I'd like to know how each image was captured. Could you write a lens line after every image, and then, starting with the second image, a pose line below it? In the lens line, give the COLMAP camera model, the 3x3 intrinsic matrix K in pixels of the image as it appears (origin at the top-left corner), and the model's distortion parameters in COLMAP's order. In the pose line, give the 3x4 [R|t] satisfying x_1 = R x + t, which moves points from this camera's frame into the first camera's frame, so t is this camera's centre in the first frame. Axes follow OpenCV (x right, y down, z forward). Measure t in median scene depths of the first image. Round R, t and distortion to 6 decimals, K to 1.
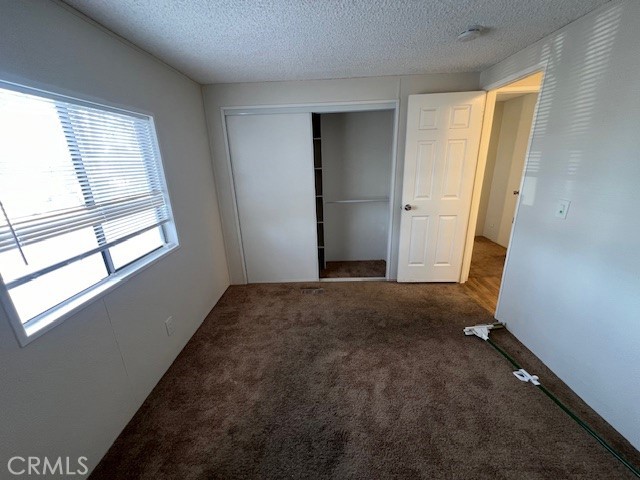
lens RADIAL K [[255.8, 0, 320.3], [0, 255.8, 238.1], [0, 0, 1]] dist [-0.000005, 0.000142]
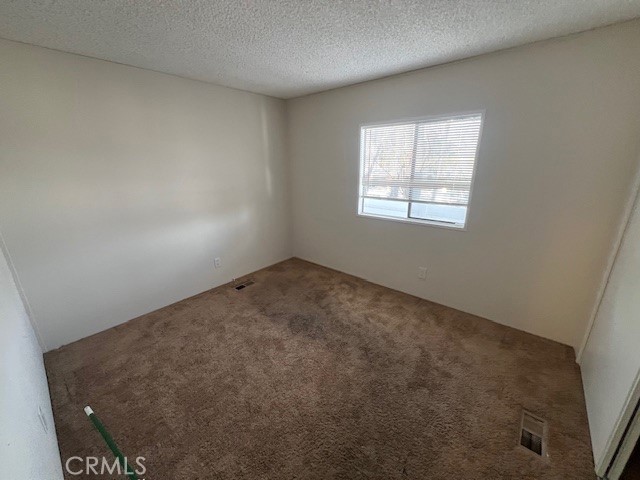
lens RADIAL K [[255.8, 0, 320.3], [0, 255.8, 238.1], [0, 0, 1]] dist [-0.000005, 0.000142]
pose [[-0.635102, 0.261806, -0.726707, 0.761872], [-0.204165, 0.850453, 0.484816, -0.397720], [0.744958, 0.456276, -0.486672, 1.256422]]
